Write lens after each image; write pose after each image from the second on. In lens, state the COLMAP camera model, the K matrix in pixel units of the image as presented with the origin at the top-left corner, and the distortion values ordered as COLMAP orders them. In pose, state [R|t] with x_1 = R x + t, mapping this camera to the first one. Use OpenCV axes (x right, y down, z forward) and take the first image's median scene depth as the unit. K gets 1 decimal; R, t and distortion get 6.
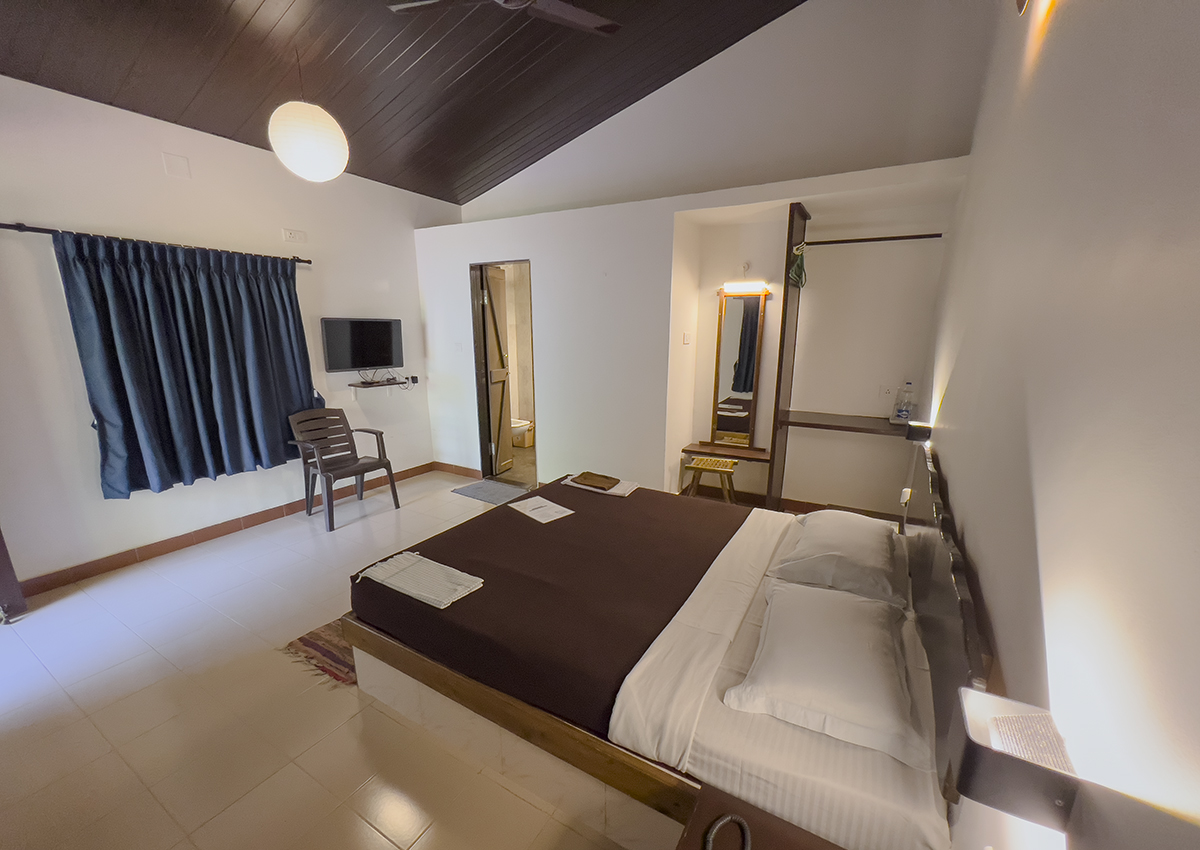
lens RADIAL K [[479.5, 0, 601.0], [0, 479.5, 453.0], [0, 0, 1]] dist [-0.000960, -0.000039]
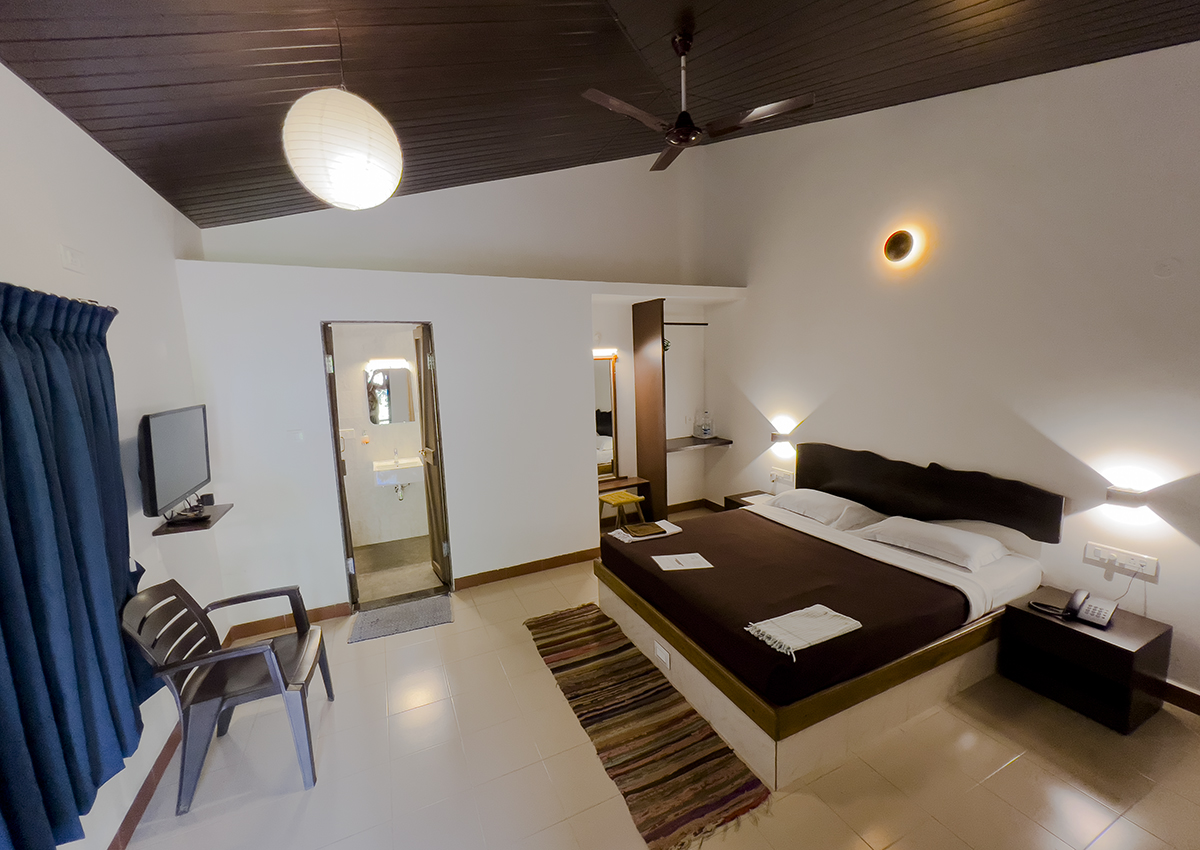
lens RADIAL K [[483.8, 0, 600.0], [0, 483.8, 425.0], [0, 0, 1]] dist [0.000357, 0.000011]
pose [[0.564817, -0.130860, 0.814775, -0.762408], [0.243739, 0.969751, -0.013214, -0.149891], [-0.788399, 0.206056, 0.579627, 0.321200]]
